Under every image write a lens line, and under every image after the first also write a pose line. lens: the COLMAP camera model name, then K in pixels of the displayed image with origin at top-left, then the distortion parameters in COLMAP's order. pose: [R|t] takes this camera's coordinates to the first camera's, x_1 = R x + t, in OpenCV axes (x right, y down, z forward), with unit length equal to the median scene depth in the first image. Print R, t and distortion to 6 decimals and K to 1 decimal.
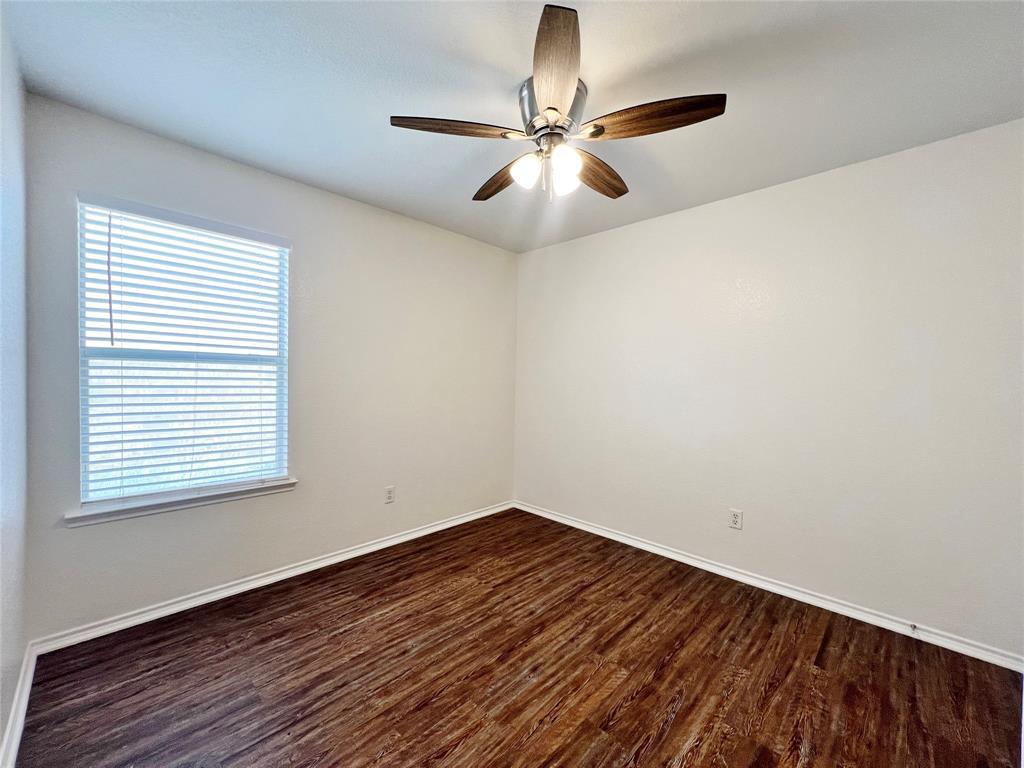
lens RADIAL K [[409.0, 0, 513.6], [0, 409.0, 382.6], [0, 0, 1]] dist [-0.001810, 0.001020]
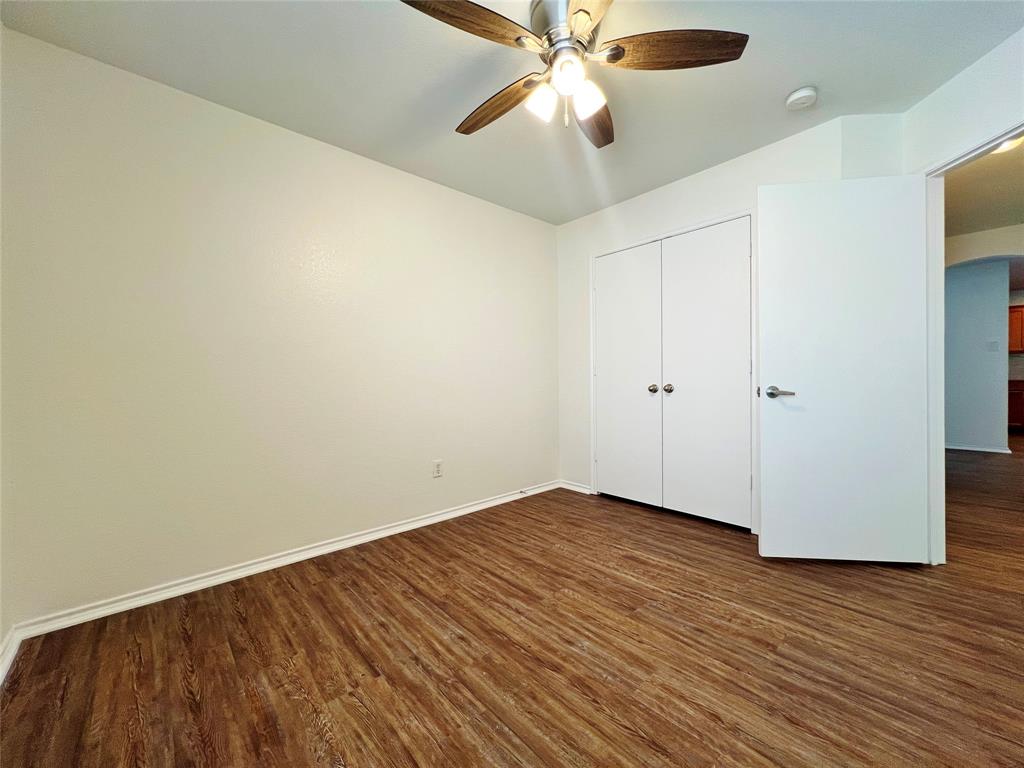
lens RADIAL K [[409.0, 0, 512.0], [0, 409.0, 379.1], [0, 0, 1]] dist [-0.001810, 0.001020]
pose [[0.064026, -0.018671, 0.997774, -0.738856], [0.028751, 0.999444, 0.016857, 0.095740], [-0.997534, 0.027608, 0.064528, 0.929460]]
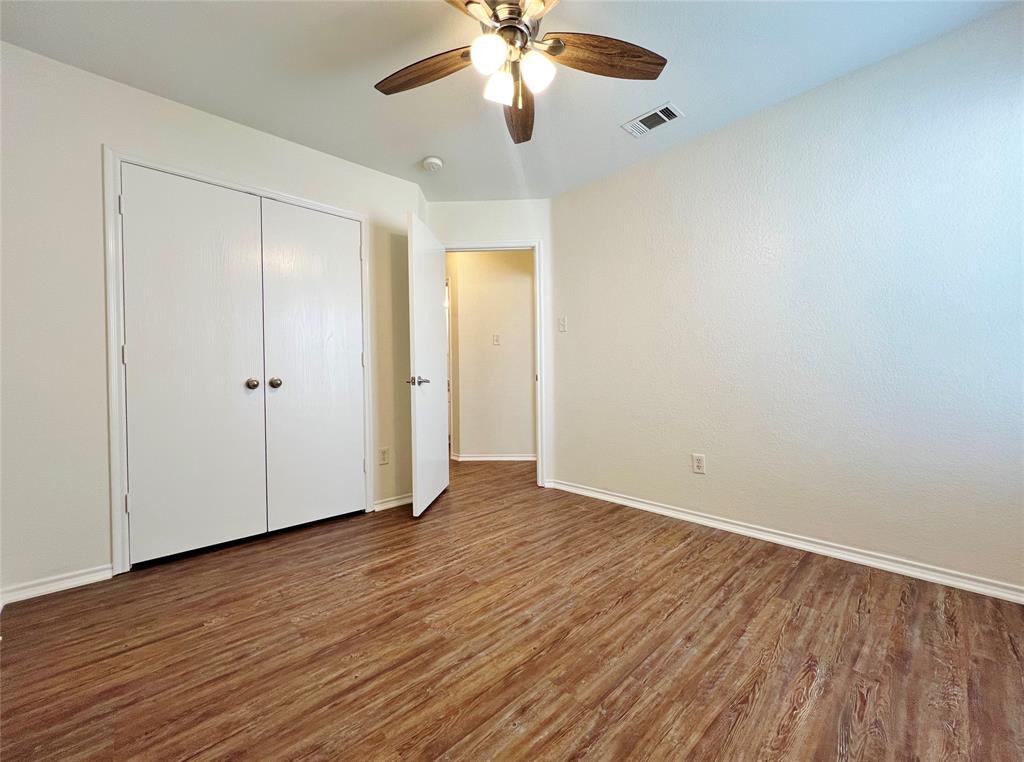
lens RADIAL K [[409.0, 0, 514.6], [0, 409.0, 380.7], [0, 0, 1]] dist [-0.001810, 0.001020]
pose [[-0.999362, -0.003897, 0.035498, 0.041509], [-0.002910, 0.999609, 0.027826, 0.130133], [-0.035592, 0.027705, -0.998982, 1.663599]]
